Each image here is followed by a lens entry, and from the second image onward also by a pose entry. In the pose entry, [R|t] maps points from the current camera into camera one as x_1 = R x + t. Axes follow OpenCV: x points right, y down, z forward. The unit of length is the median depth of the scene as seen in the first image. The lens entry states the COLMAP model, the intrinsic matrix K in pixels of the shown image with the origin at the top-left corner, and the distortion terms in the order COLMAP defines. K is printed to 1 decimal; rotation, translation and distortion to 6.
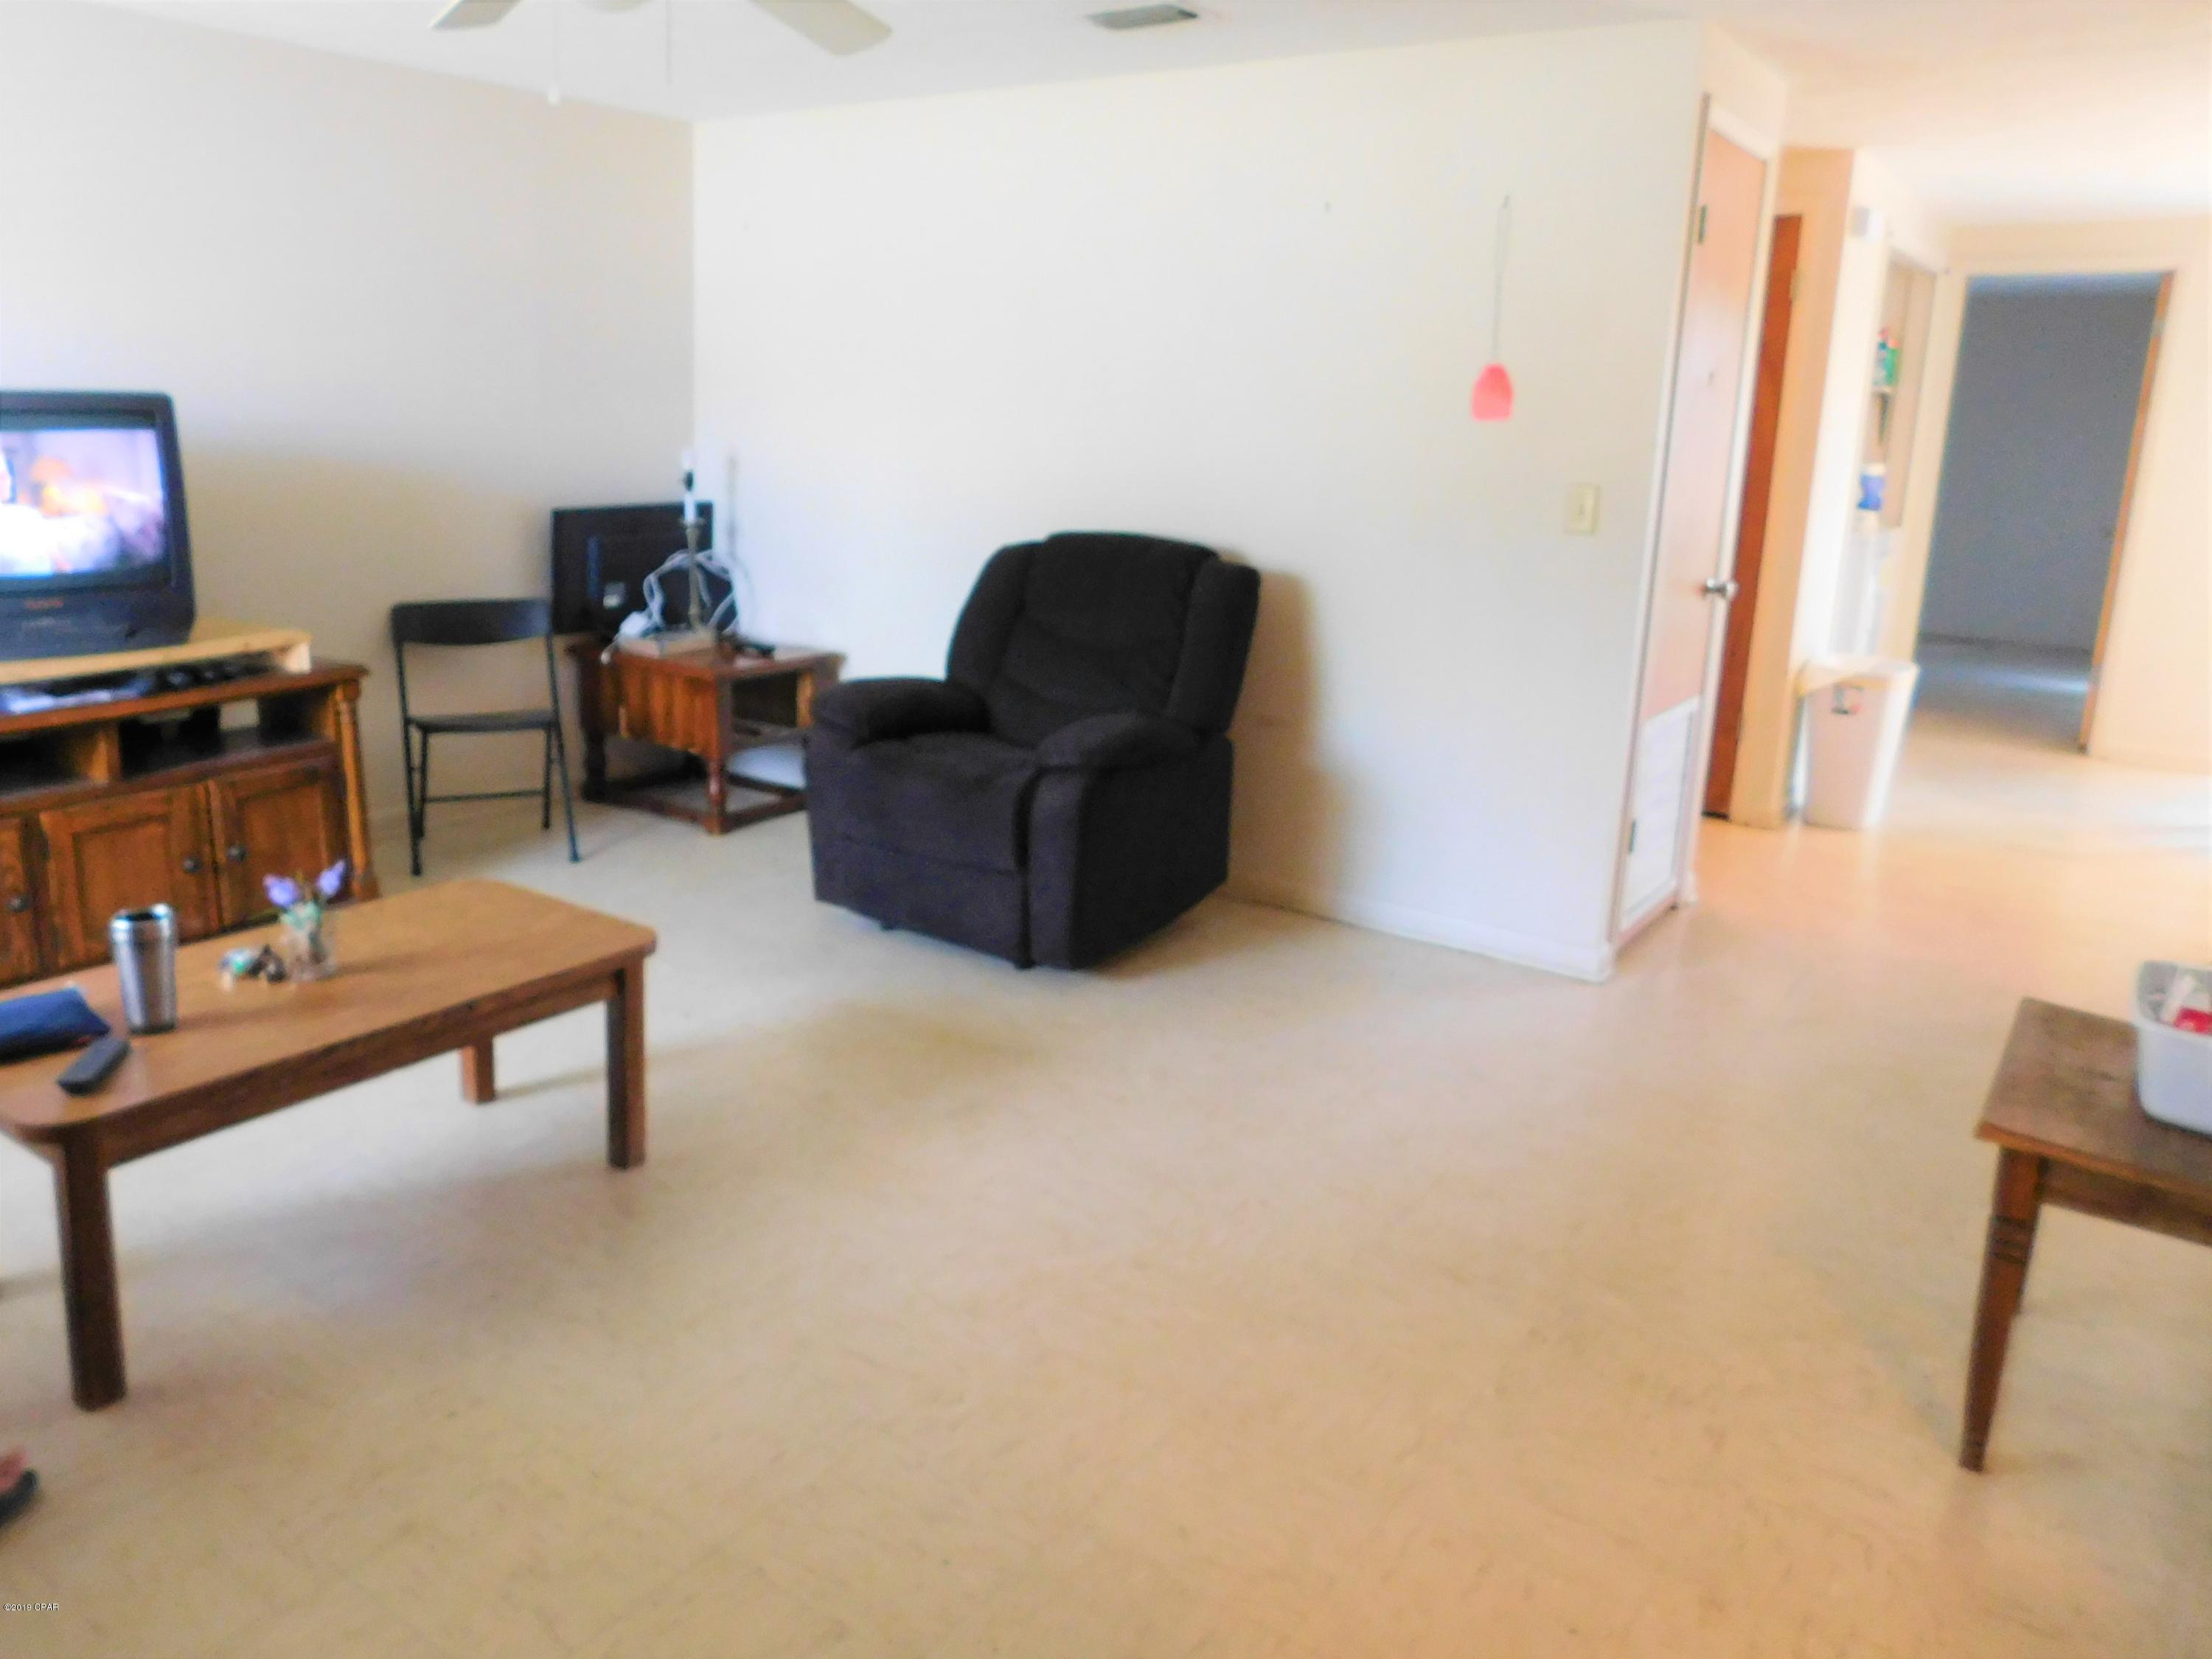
lens RADIAL K [[1613.7, 0, 967.4], [0, 1613.7, 754.0], [0, 0, 1]] dist [-0.072426, 0.043900]
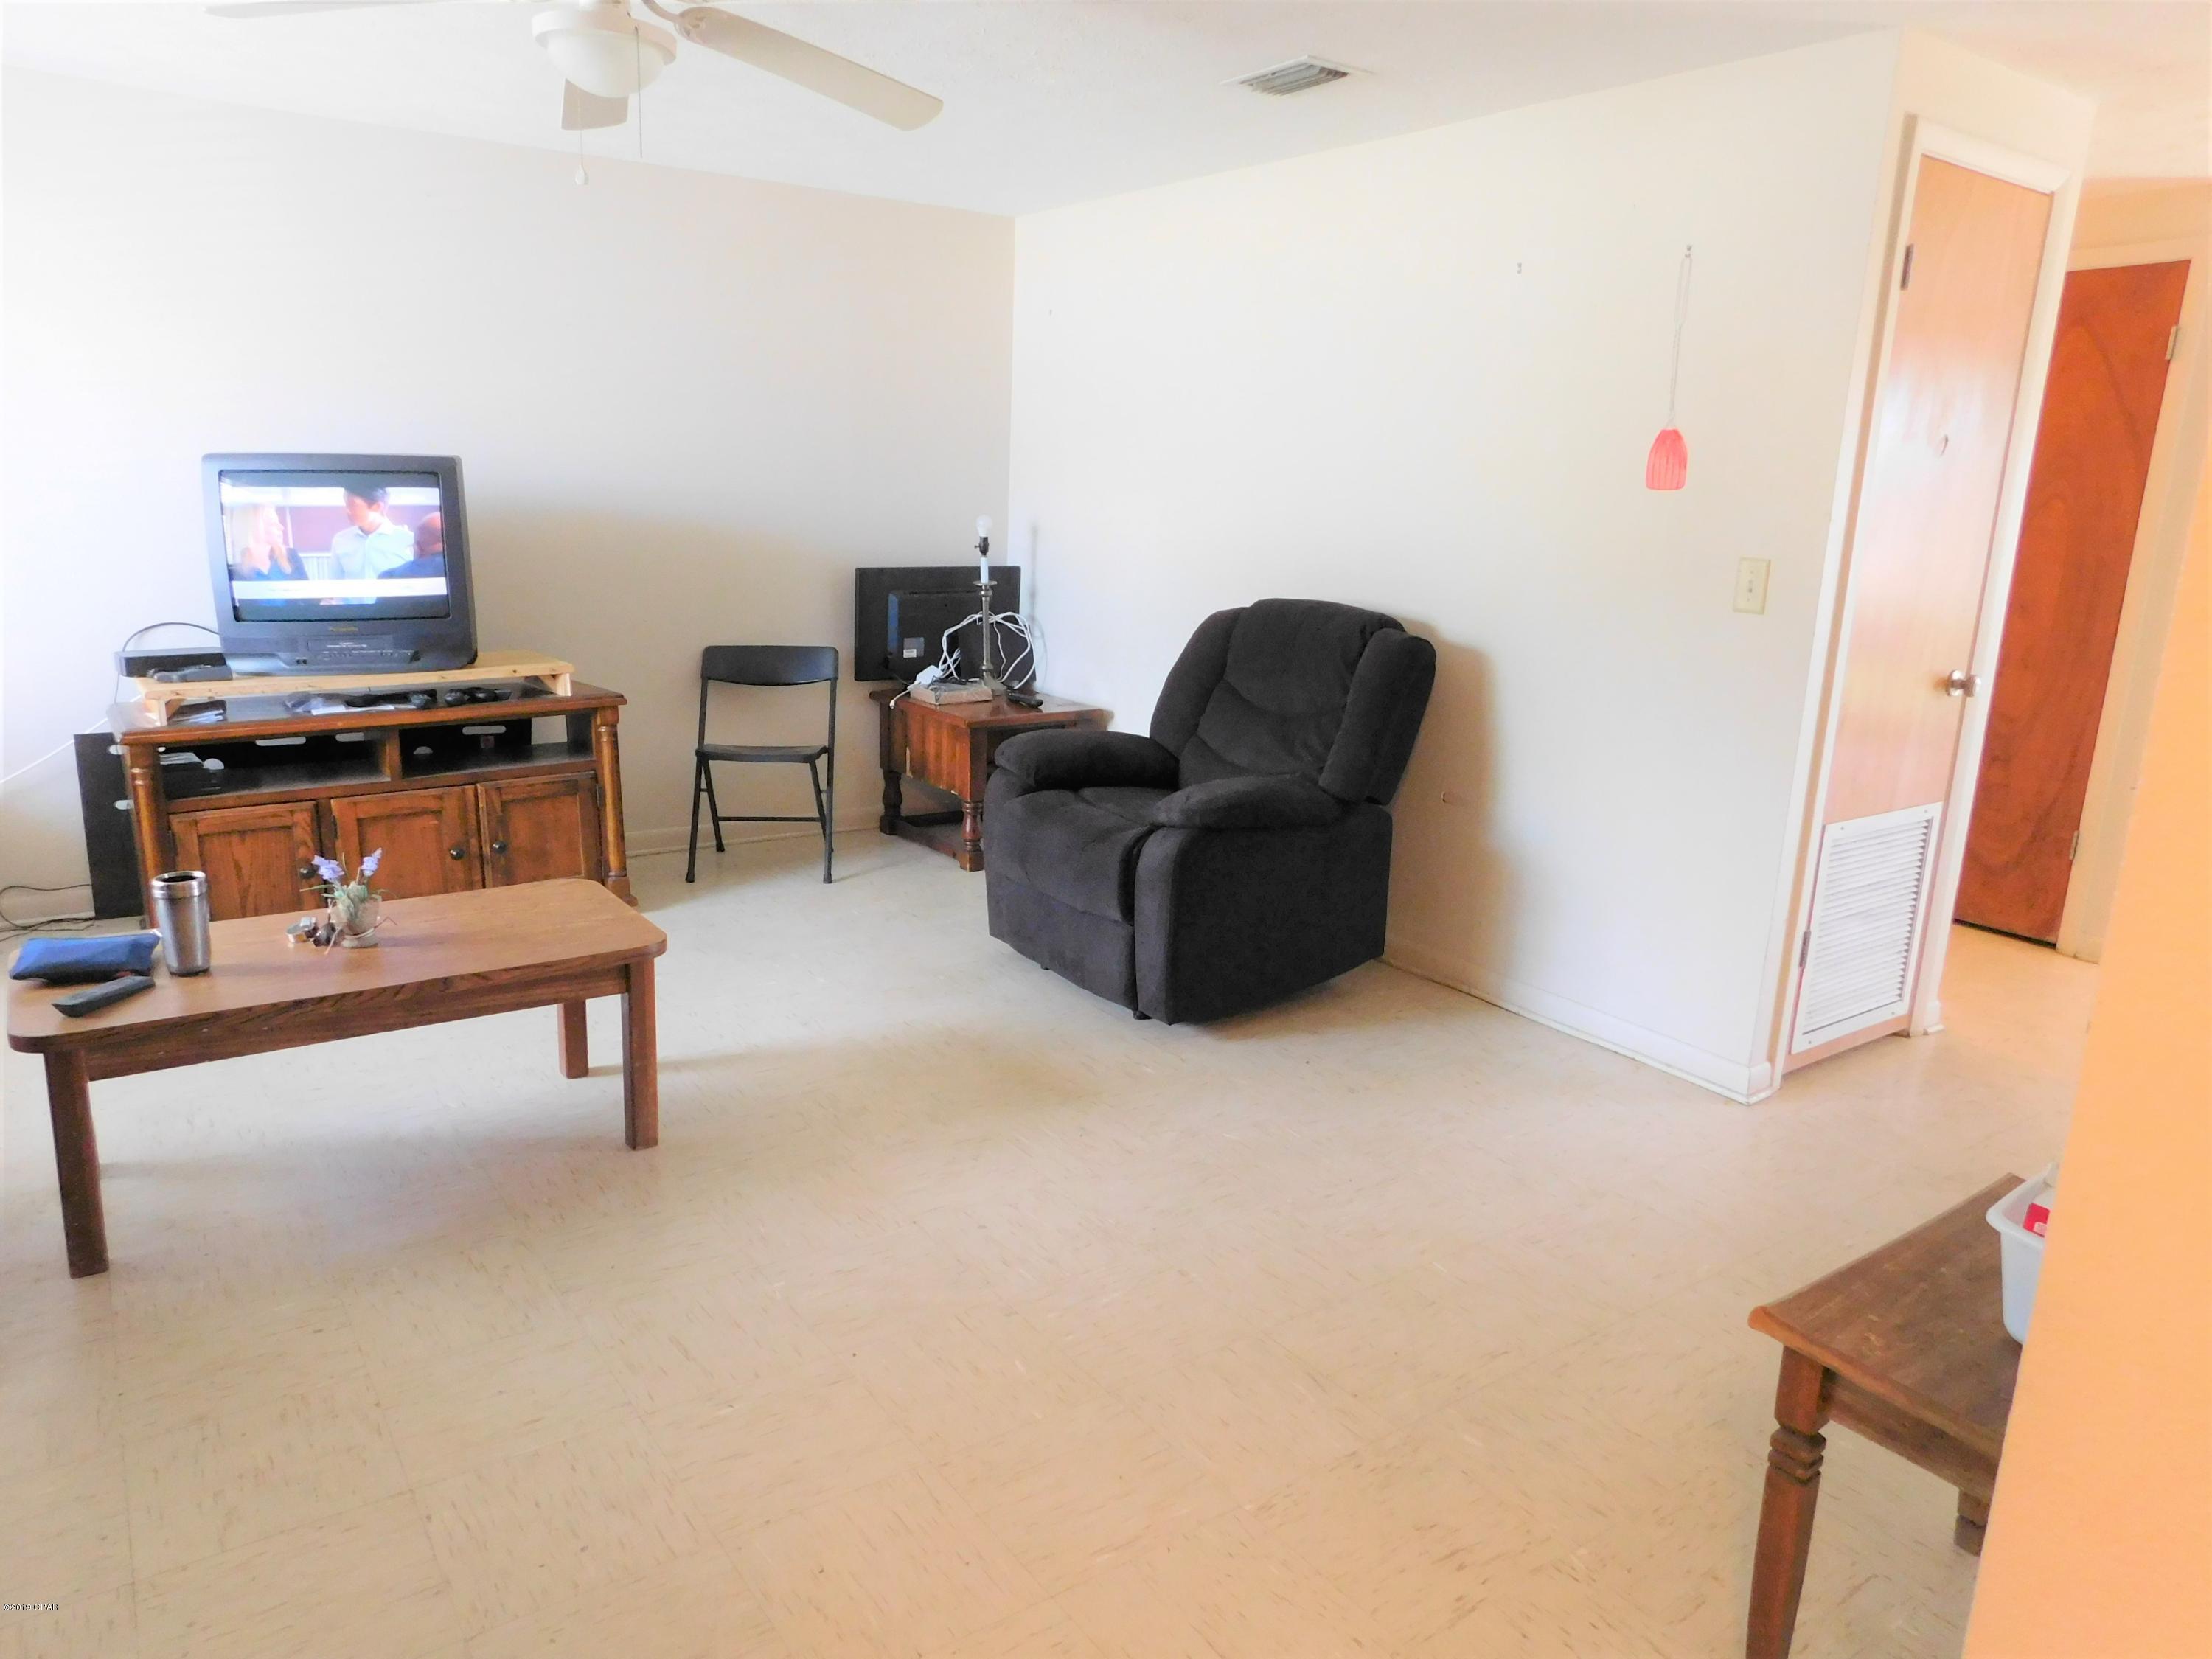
lens RADIAL K [[1471.6, 0, 1113.8], [0, 1471.6, 822.3], [0, 0, 1]] dist [-0.070162, 0.059938]
pose [[0.954270, 0.072086, -0.290125, 0.277342], [-0.071342, 0.997365, 0.013155, -0.002747], [0.290308, 0.008145, 0.956898, 0.092874]]
